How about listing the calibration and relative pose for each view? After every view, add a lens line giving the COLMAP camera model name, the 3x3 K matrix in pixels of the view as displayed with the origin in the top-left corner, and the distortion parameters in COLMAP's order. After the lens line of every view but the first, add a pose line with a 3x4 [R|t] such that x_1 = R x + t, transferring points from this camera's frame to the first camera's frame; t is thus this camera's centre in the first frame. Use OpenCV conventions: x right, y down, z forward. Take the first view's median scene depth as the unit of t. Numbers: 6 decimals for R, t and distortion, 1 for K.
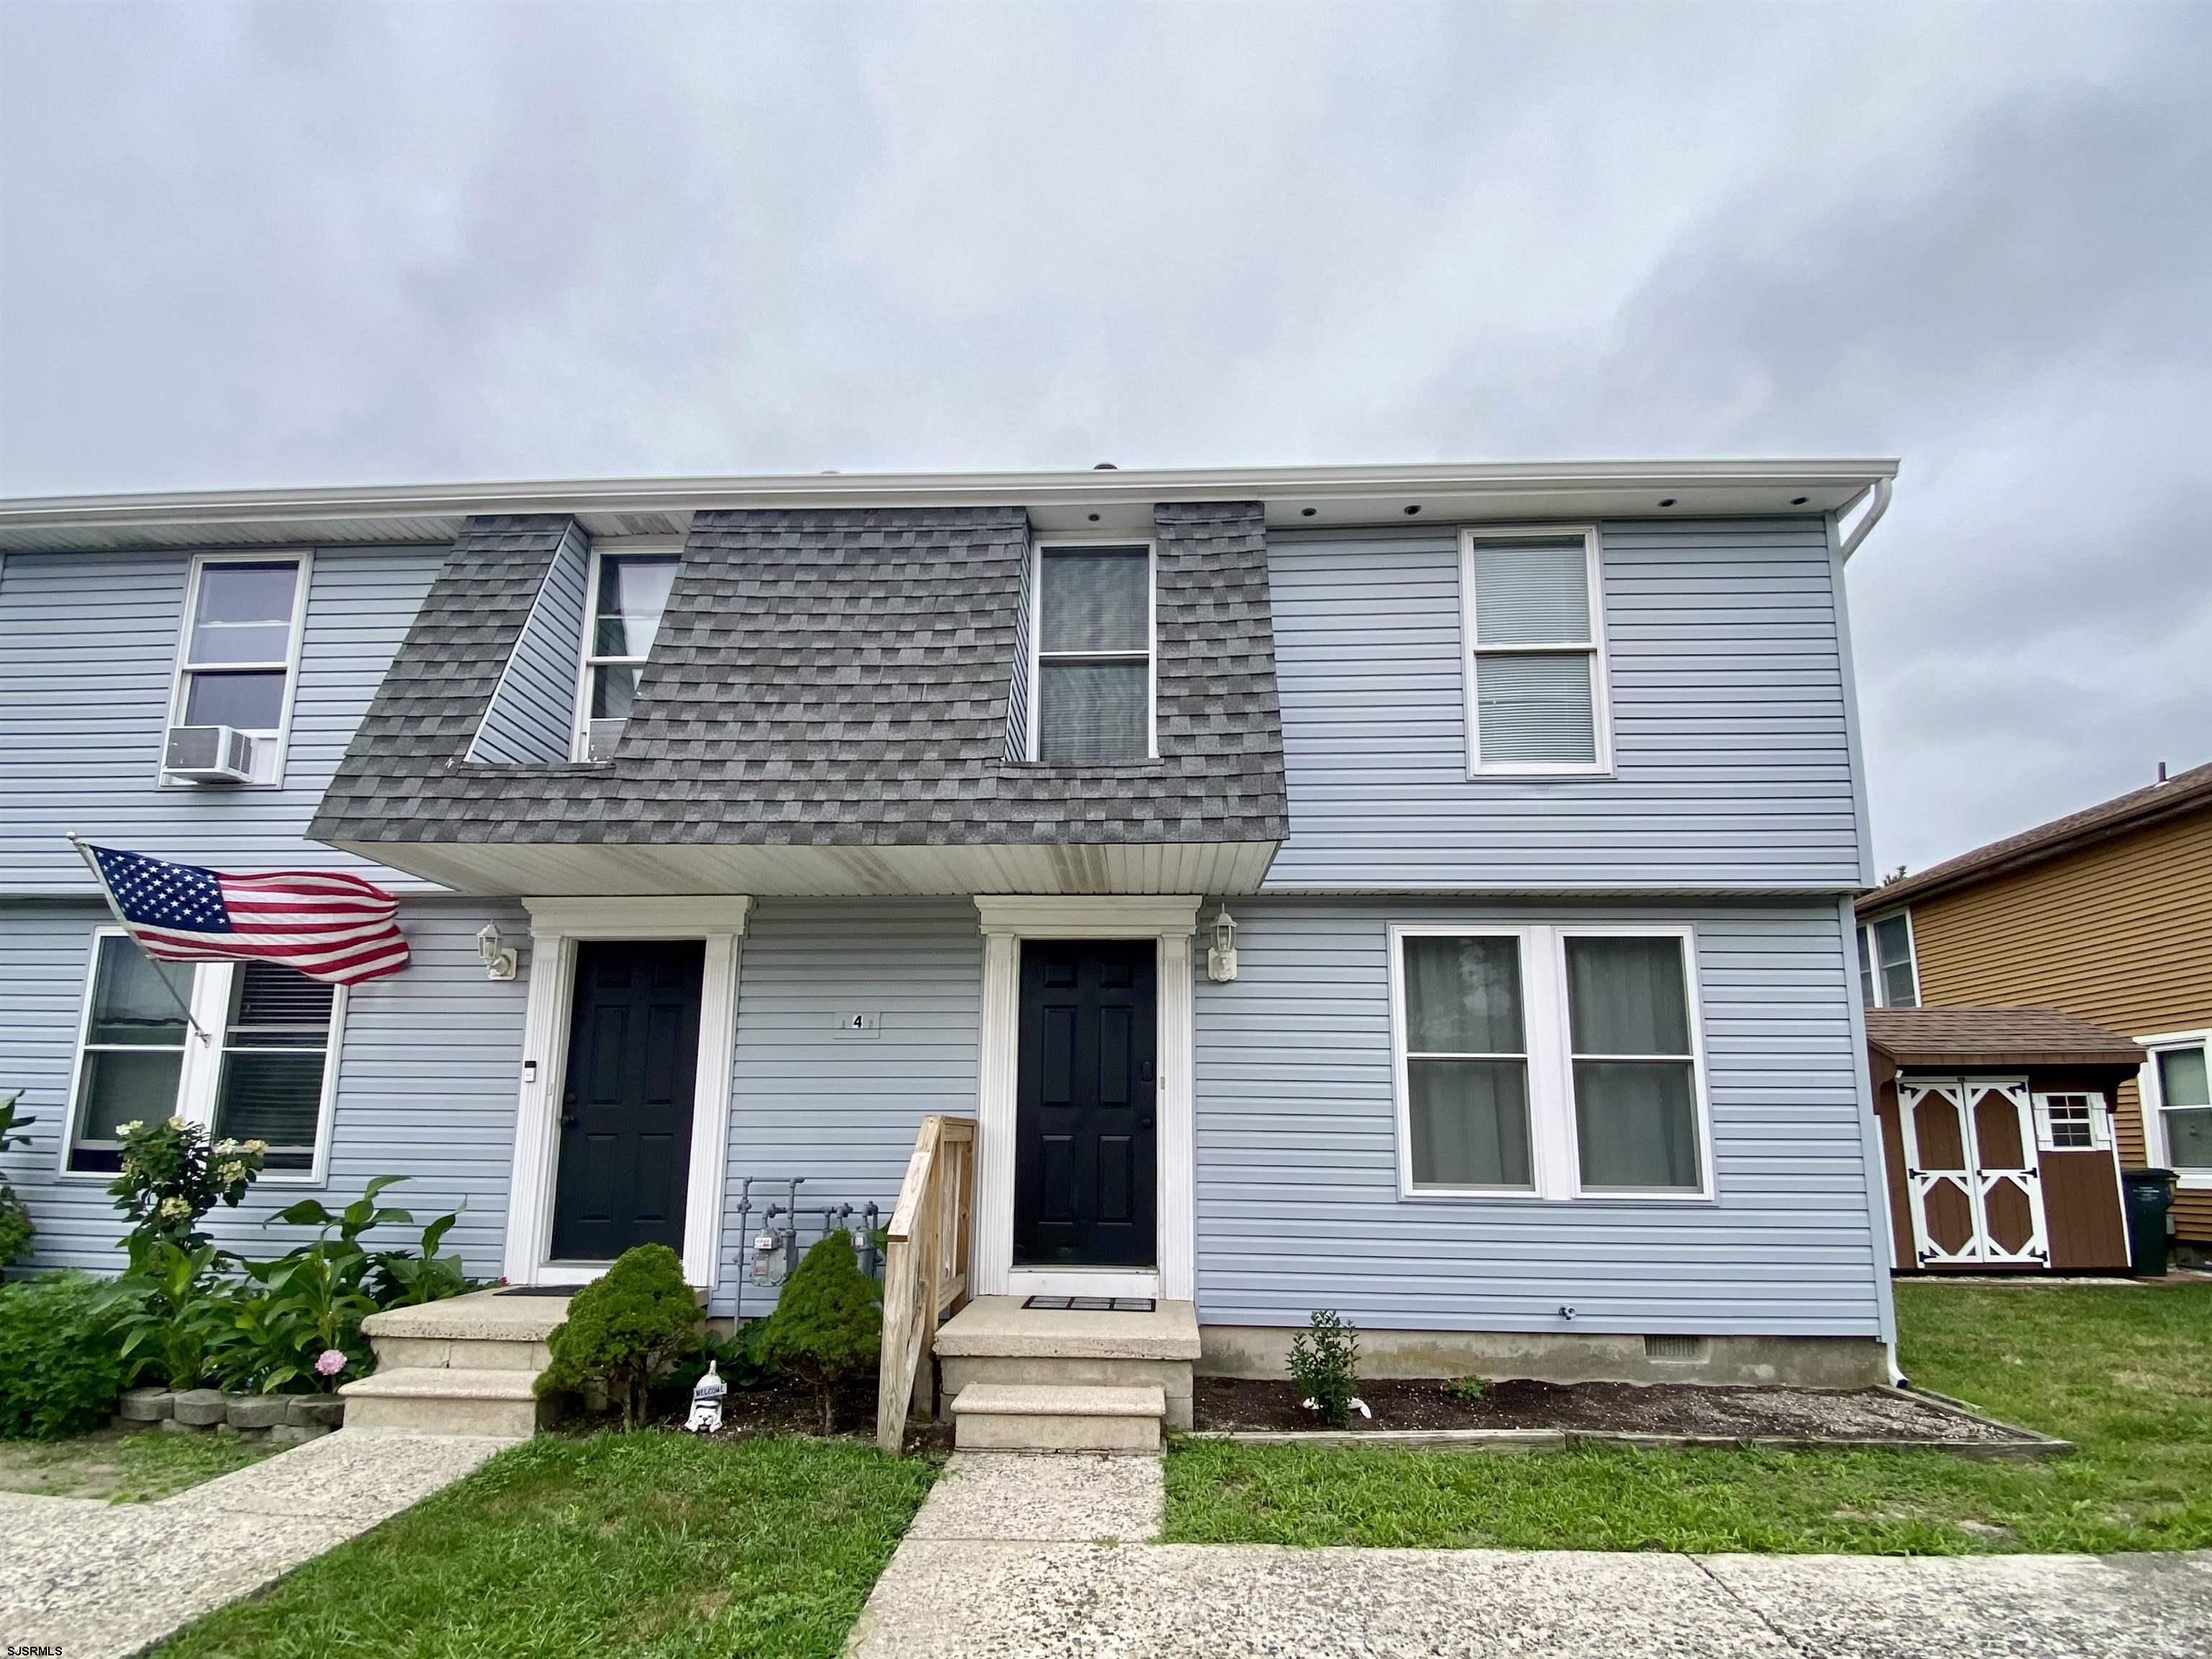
lens RADIAL K [[1081.9, 0, 1121.5], [0, 1081.9, 968.9], [0, 0, 1]] dist [0.037266, -0.000109]
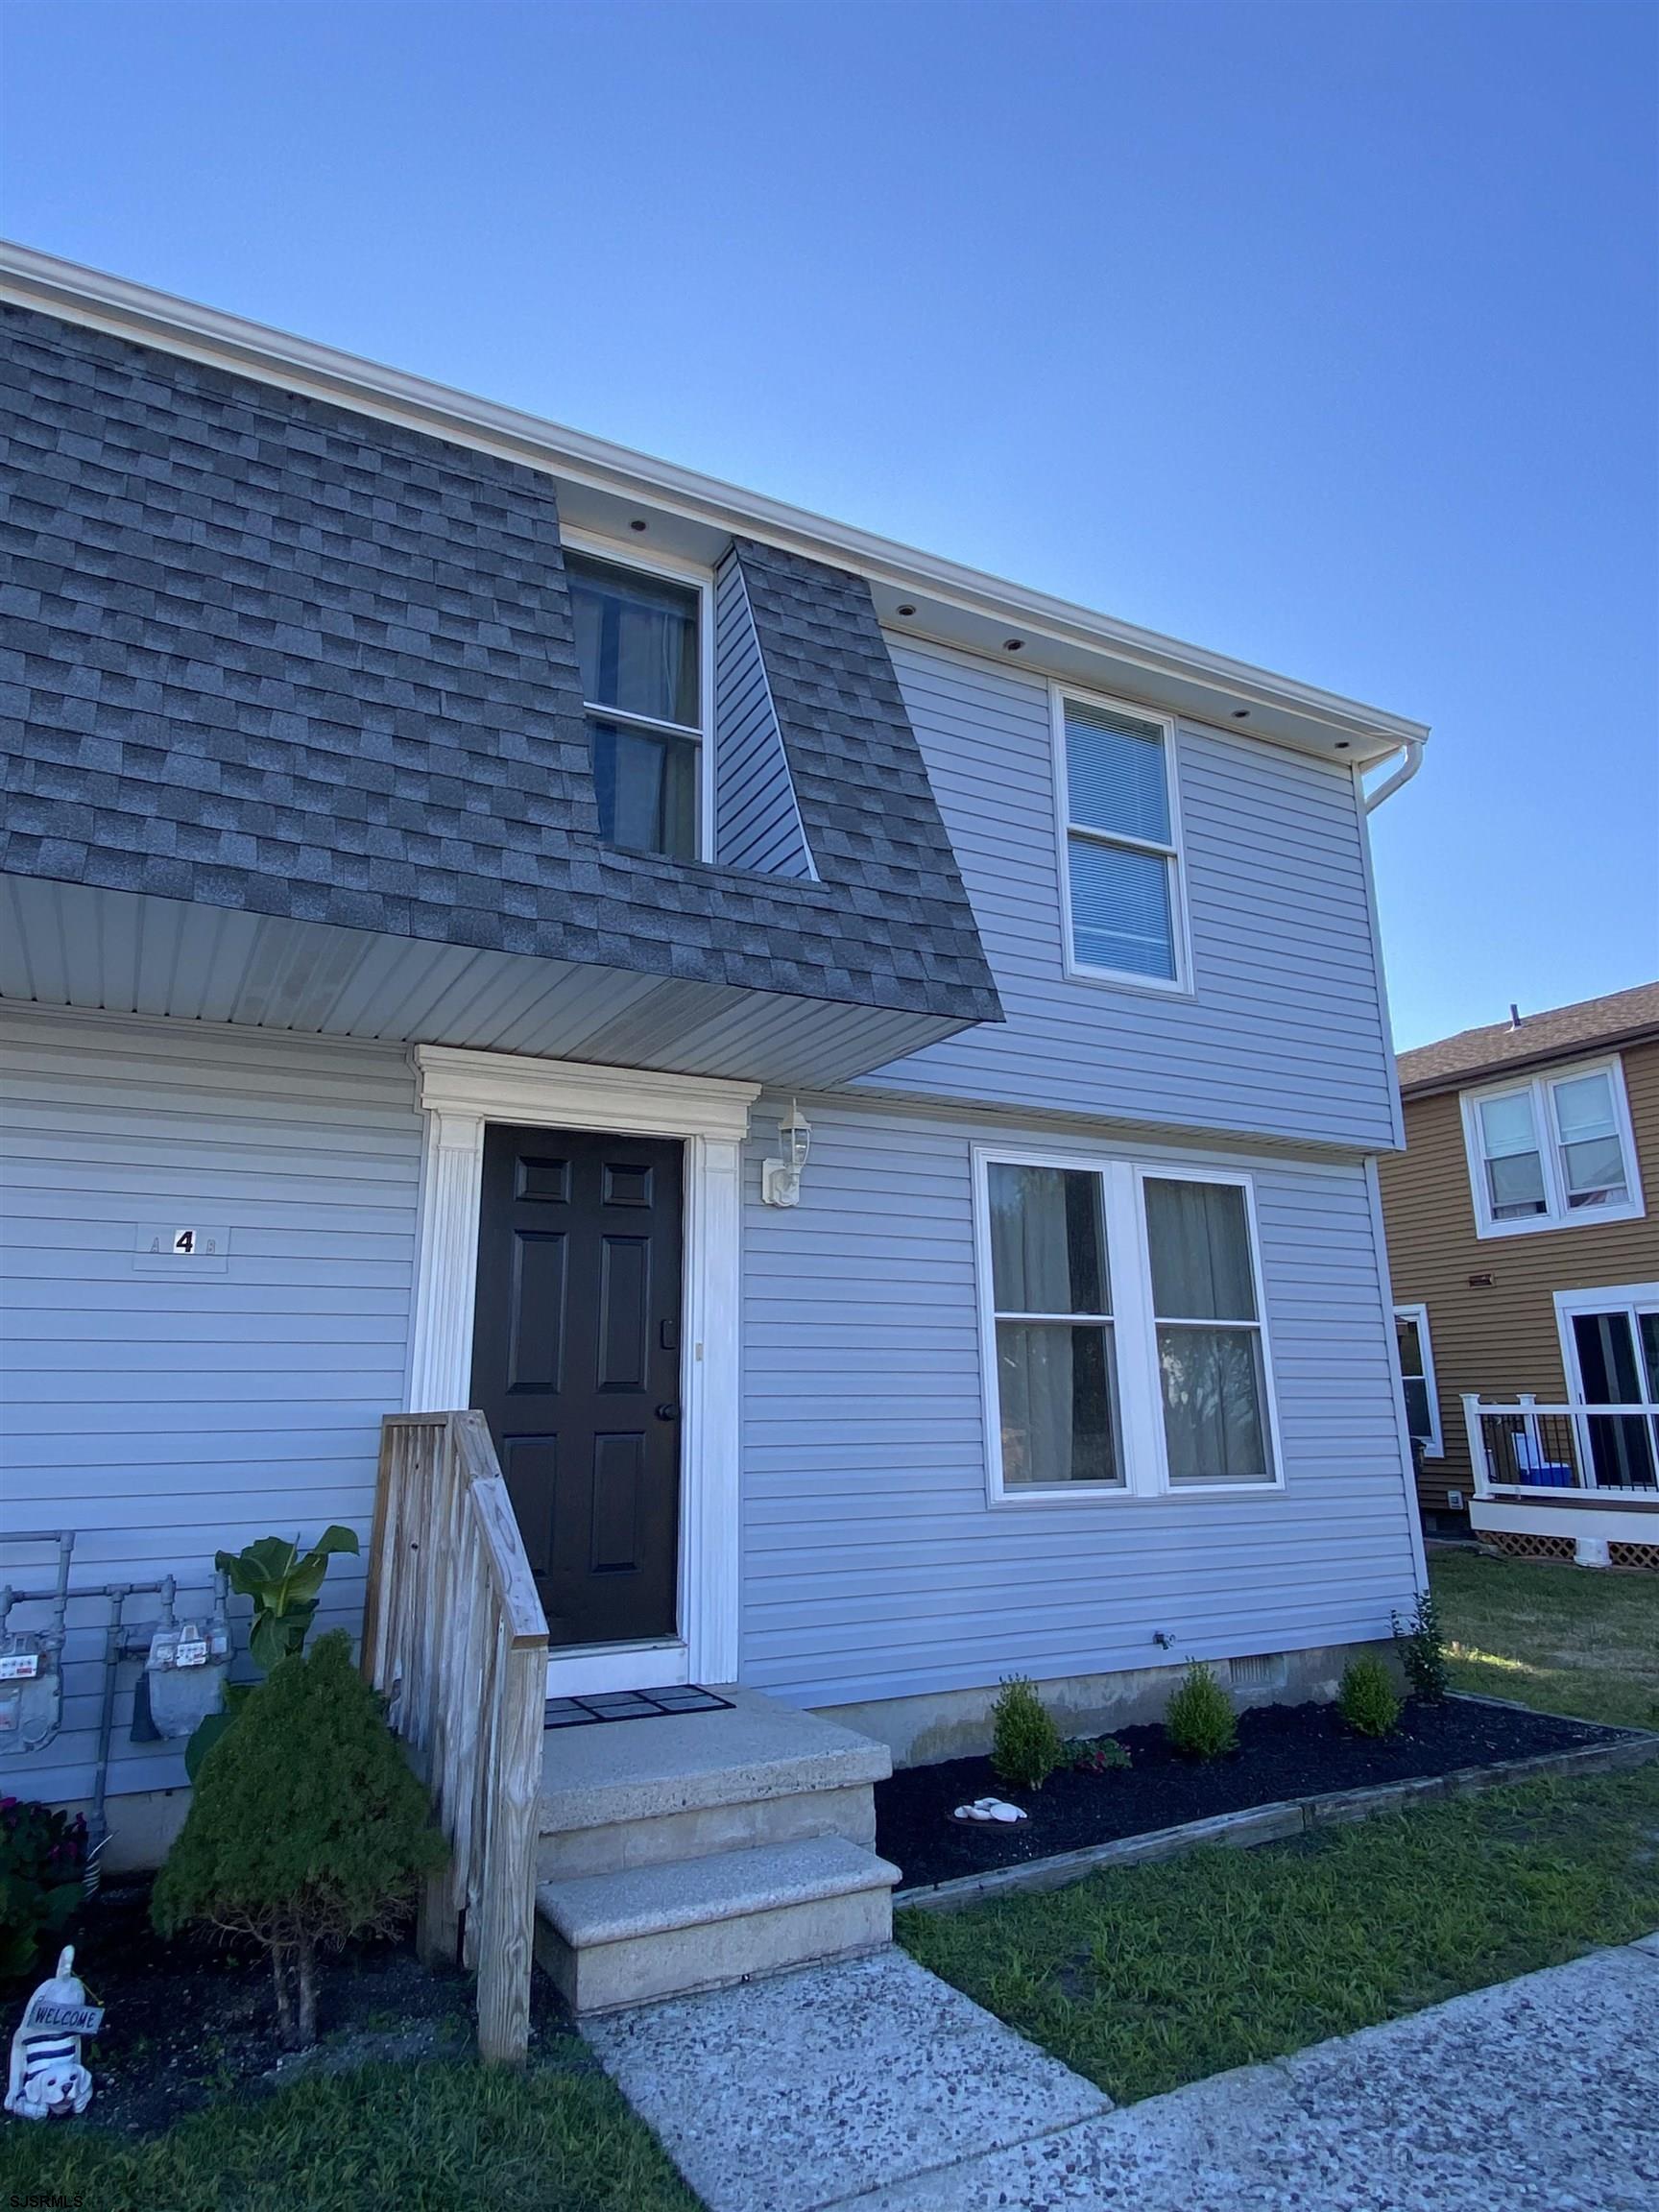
lens RADIAL K [[1312.0, 0, 889.2], [0, 1312.0, 1094.9], [0, 0, 1]] dist [0.072916, -0.100243]
pose [[0.853703, 0.103215, 0.510428, -0.311193], [-0.063816, 0.993509, -0.094167, 0.016285], [-0.516835, 0.047817, 0.854749, 0.235744]]
